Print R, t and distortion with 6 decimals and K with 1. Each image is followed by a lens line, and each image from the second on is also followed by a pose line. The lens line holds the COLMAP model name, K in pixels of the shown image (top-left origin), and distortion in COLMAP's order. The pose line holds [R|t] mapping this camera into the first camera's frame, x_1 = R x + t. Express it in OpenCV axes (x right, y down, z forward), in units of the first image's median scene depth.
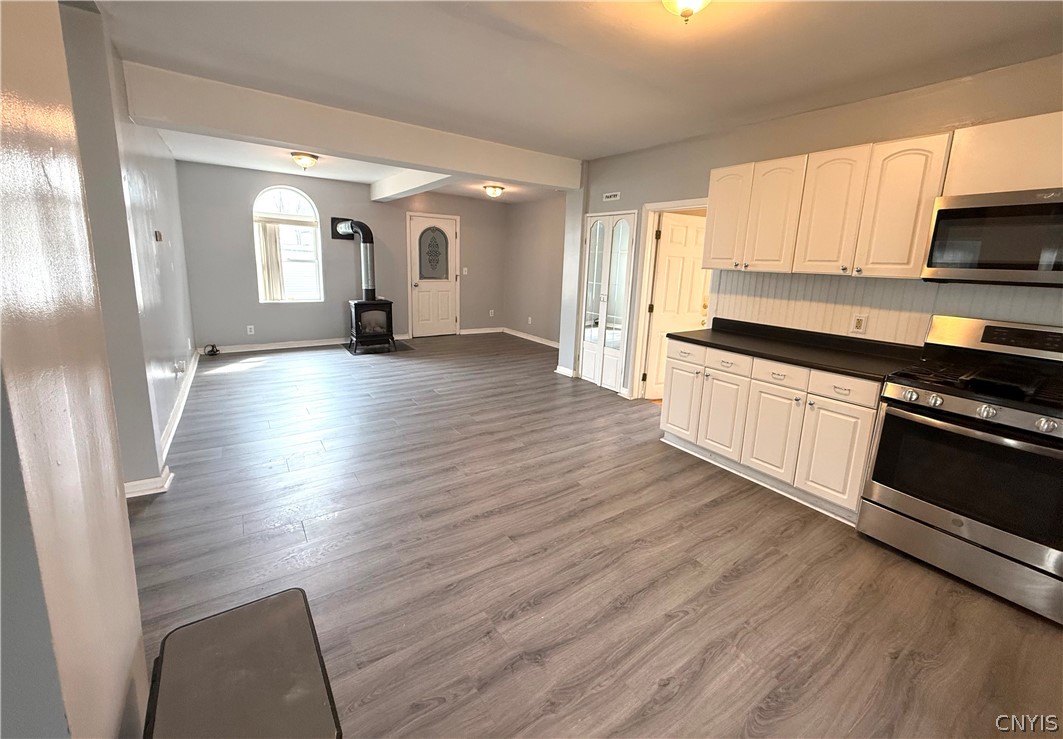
lens RADIAL K [[424.7, 0, 532.9], [0, 424.7, 340.9], [0, 0, 1]] dist [-0.000456, -0.000465]
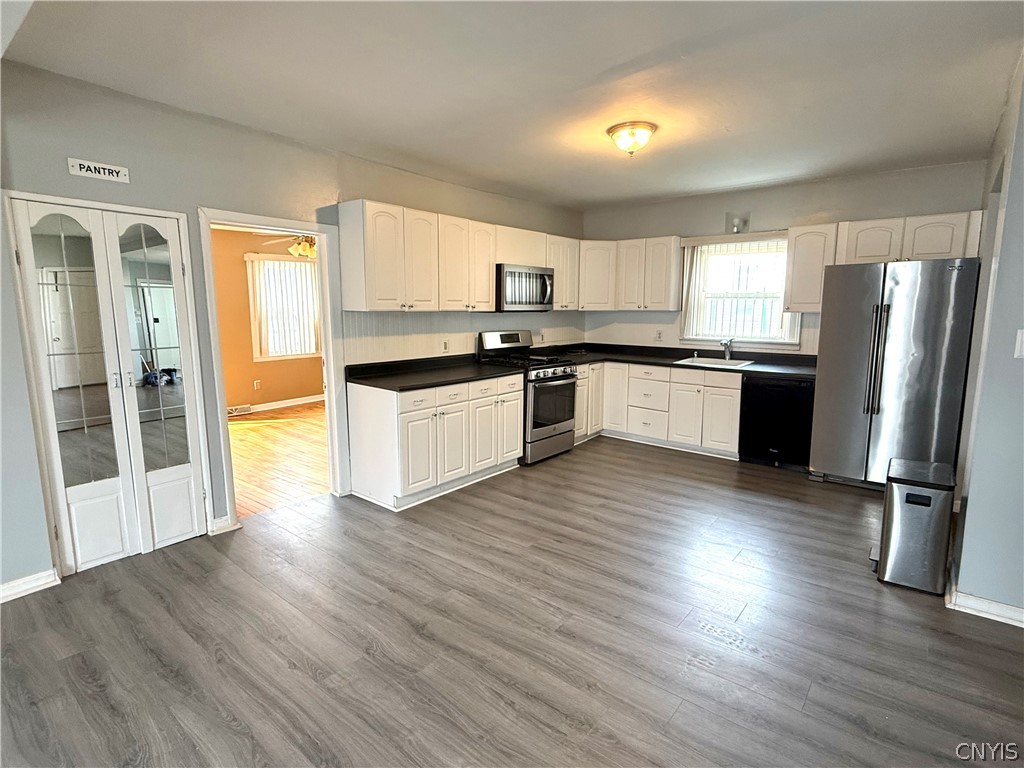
lens RADIAL K [[515.2, 0, 512.1], [0, 515.2, 385.2], [0, 0, 1]] dist [0.000270, -0.000326]
pose [[-0.273272, -0.184668, 0.944045, -0.862725], [0.163196, 0.958273, 0.234692, -0.268614], [-0.947992, 0.218199, -0.231732, 1.192261]]
